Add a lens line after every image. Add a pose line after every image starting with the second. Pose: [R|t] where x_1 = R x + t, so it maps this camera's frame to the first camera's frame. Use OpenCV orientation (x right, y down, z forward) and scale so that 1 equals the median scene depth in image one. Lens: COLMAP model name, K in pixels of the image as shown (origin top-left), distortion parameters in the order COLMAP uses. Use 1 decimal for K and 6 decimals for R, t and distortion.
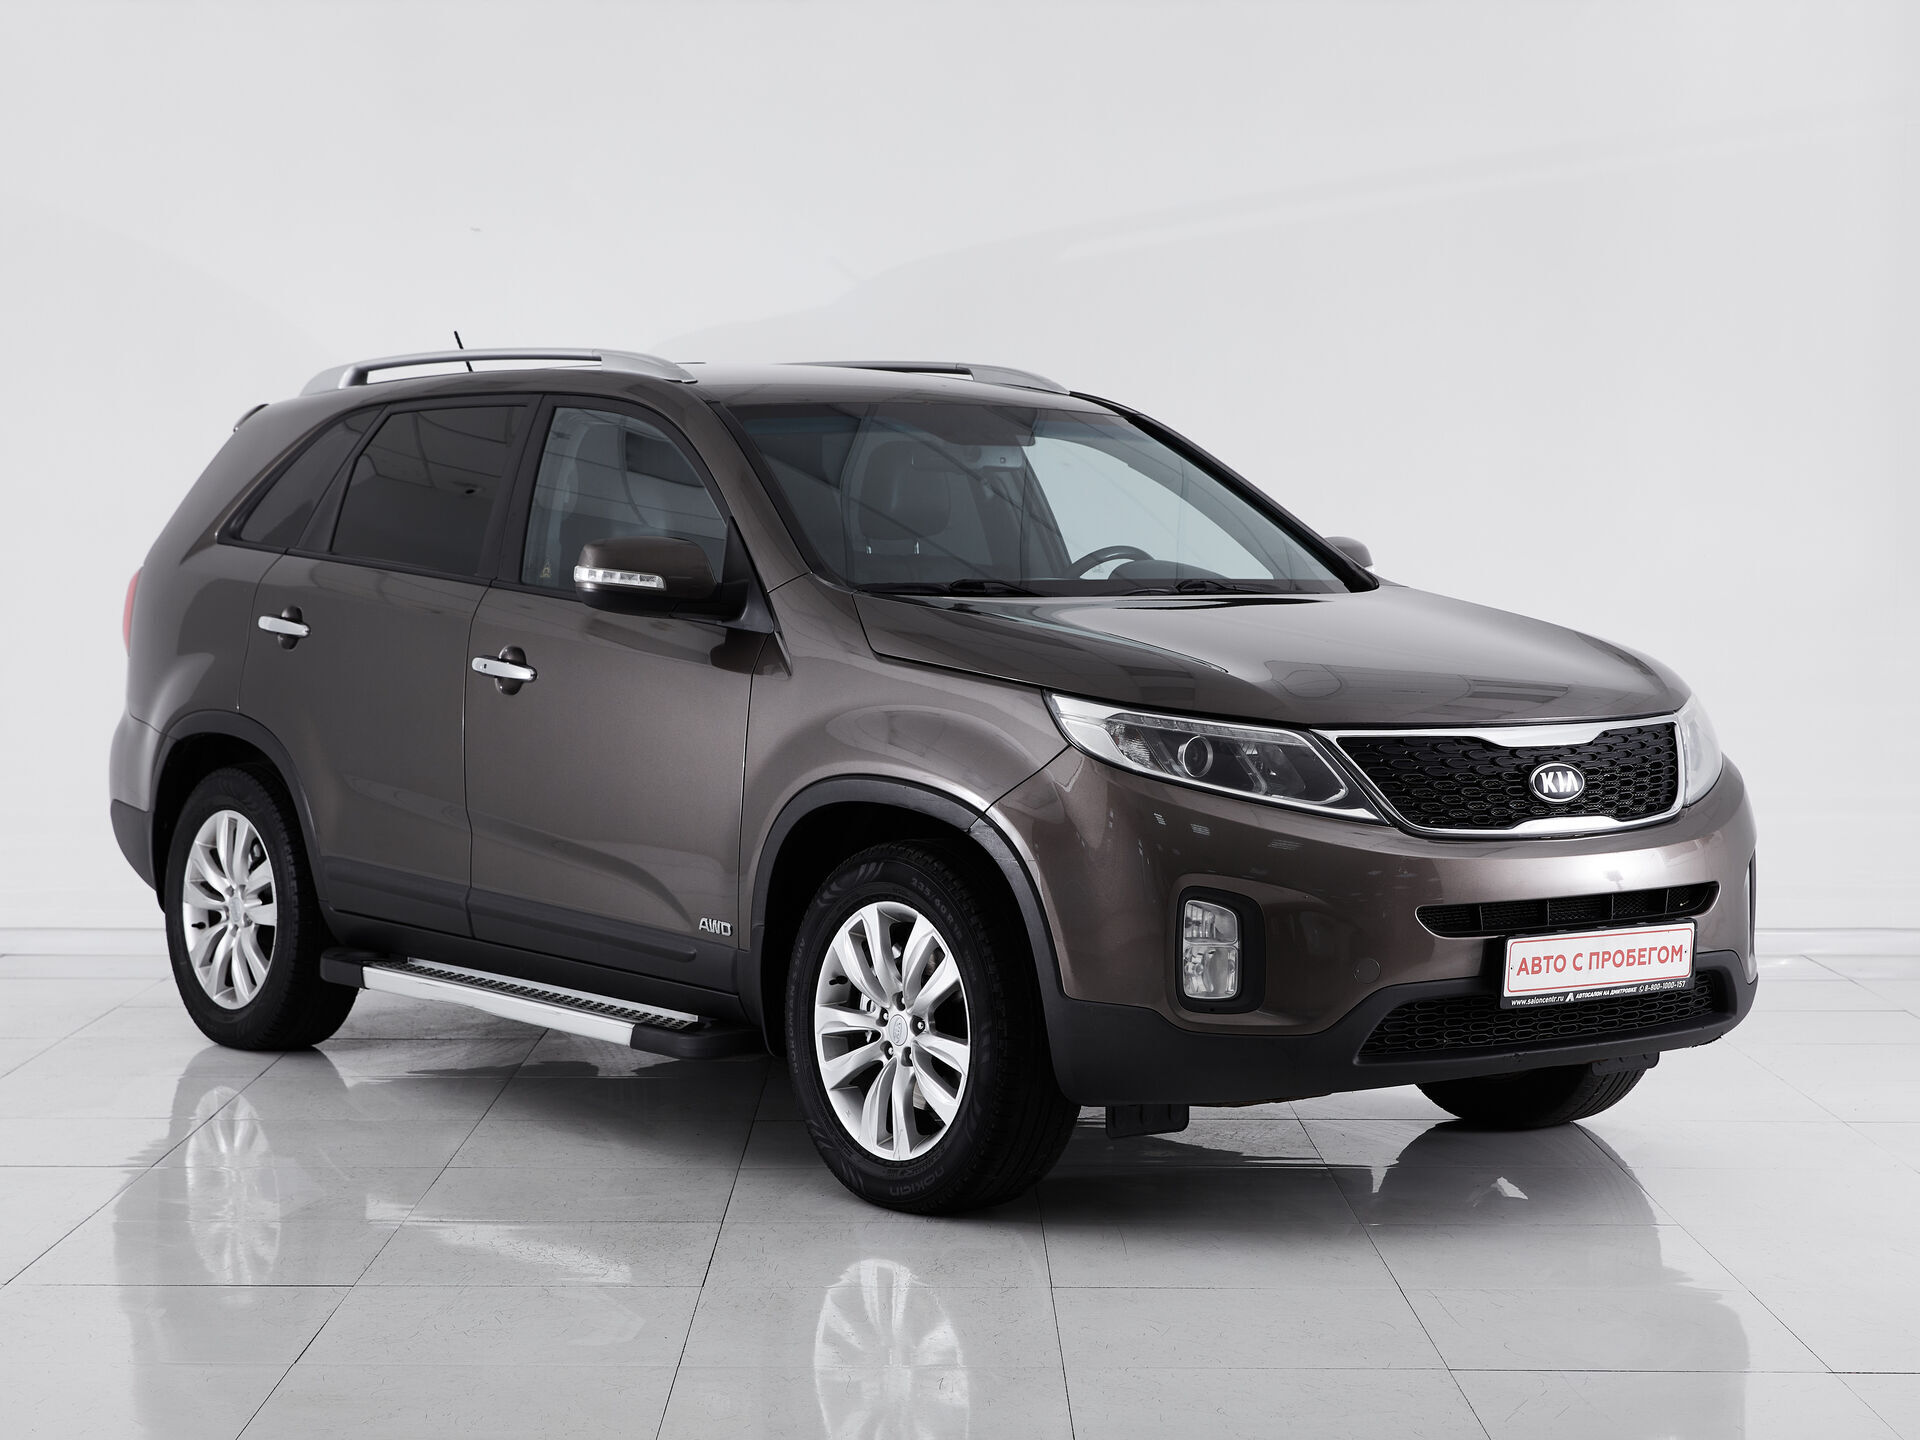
lens RADIAL K [[3643.0, 0, 923.1], [0, 3643.0, 719.9], [0, 0, 1]] dist [-0.001660, -0.149786]
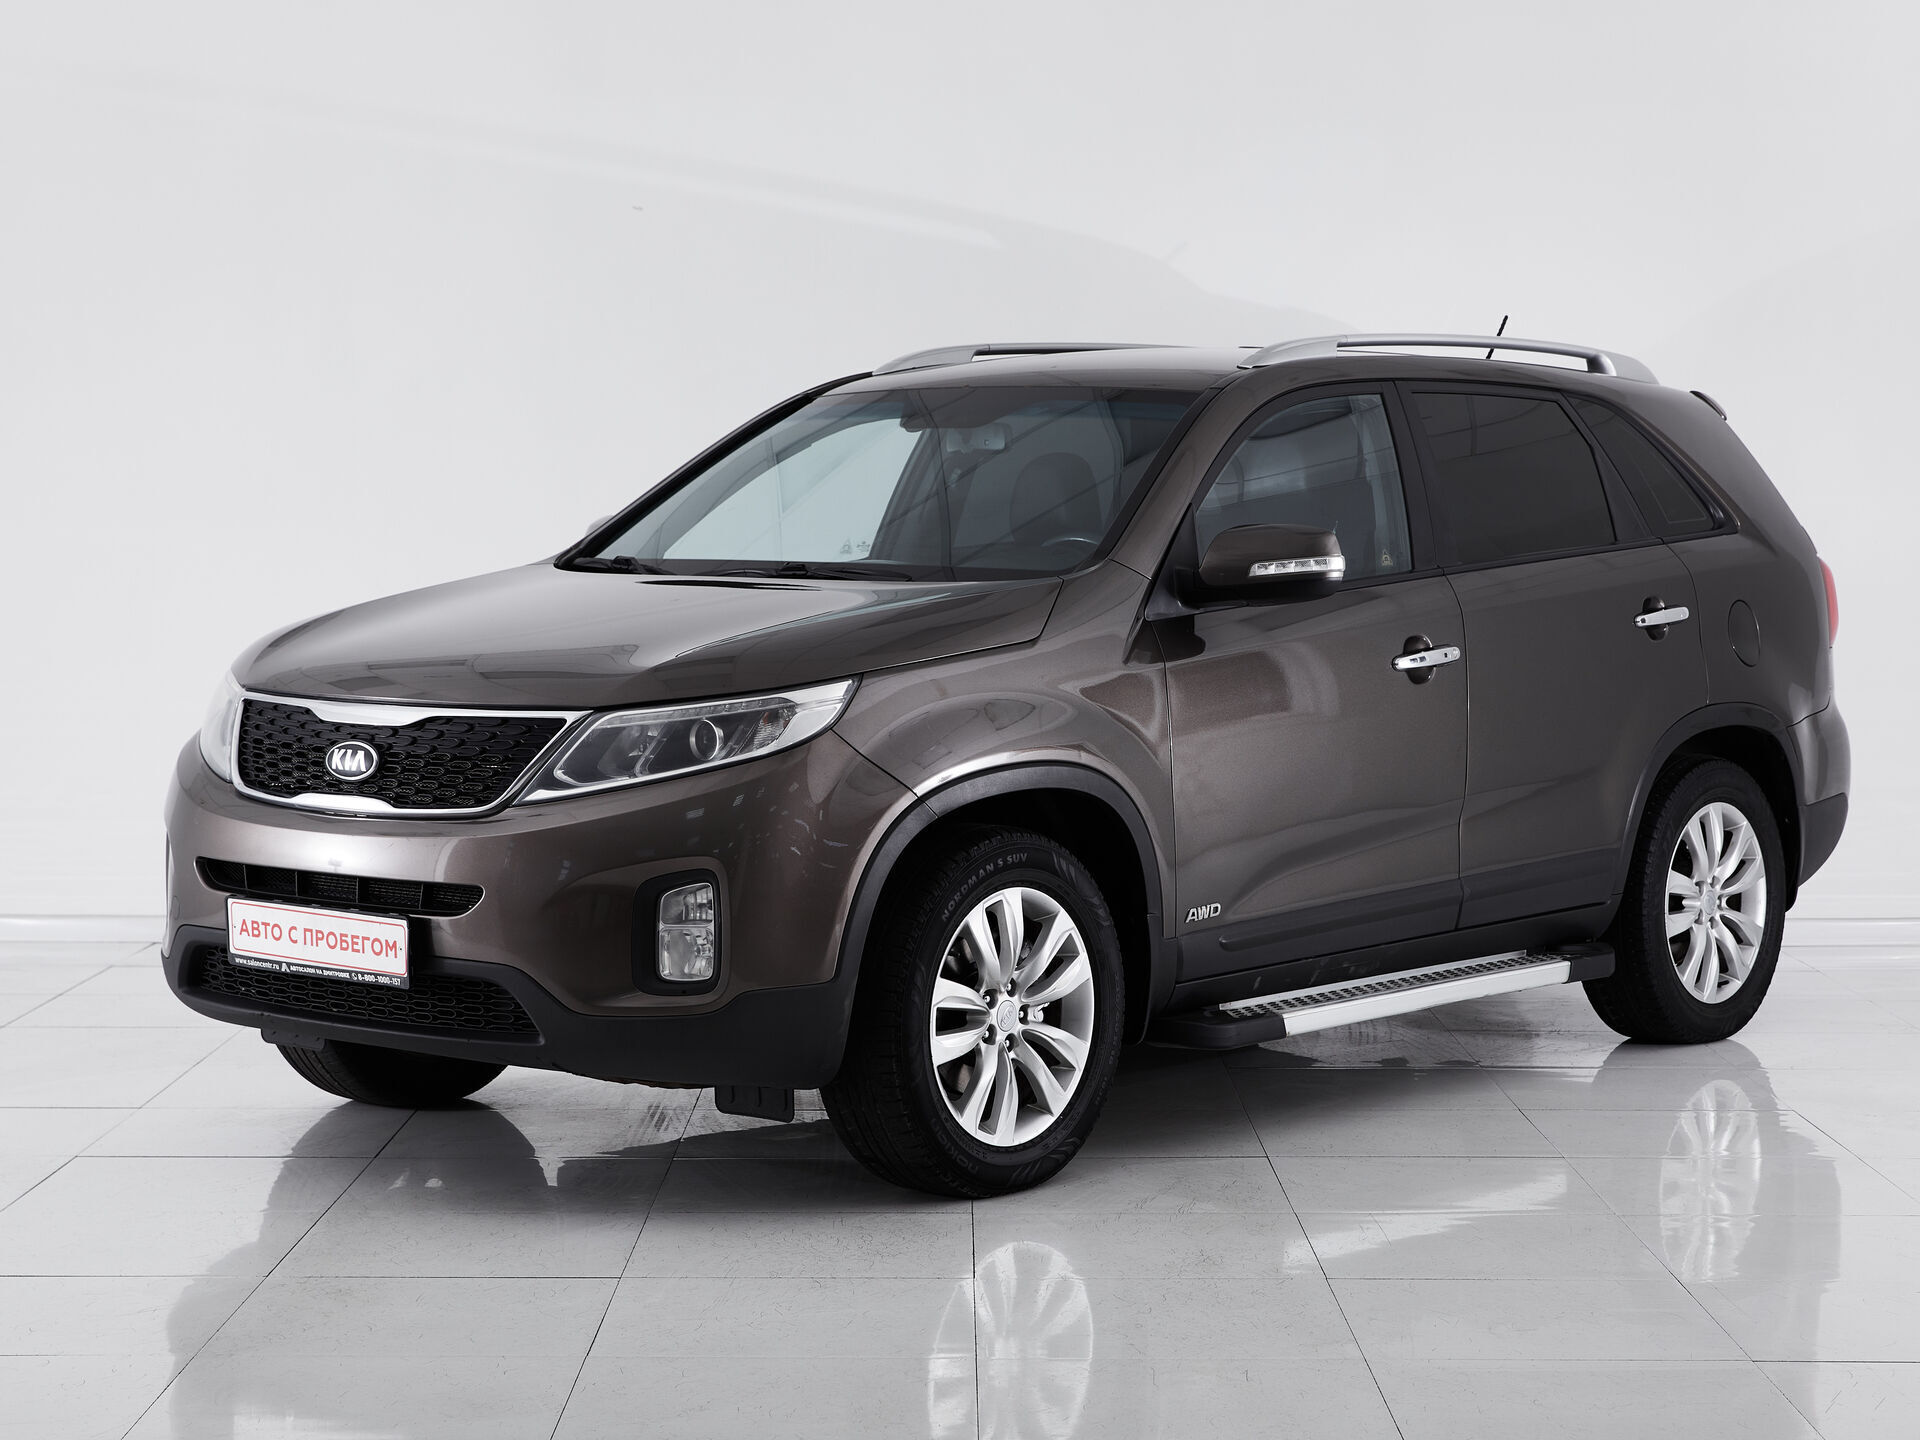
lens RADIAL K [[3643.0, 0, 923.1], [0, 3643.0, 719.9], [0, 0, 1]] dist [-0.001660, -0.149786]
pose [[0.196056, 0.053090, -0.979154, 1.191813], [-0.057772, 0.997424, 0.042513, -0.046030], [0.978889, 0.048232, 0.198618, 0.956589]]
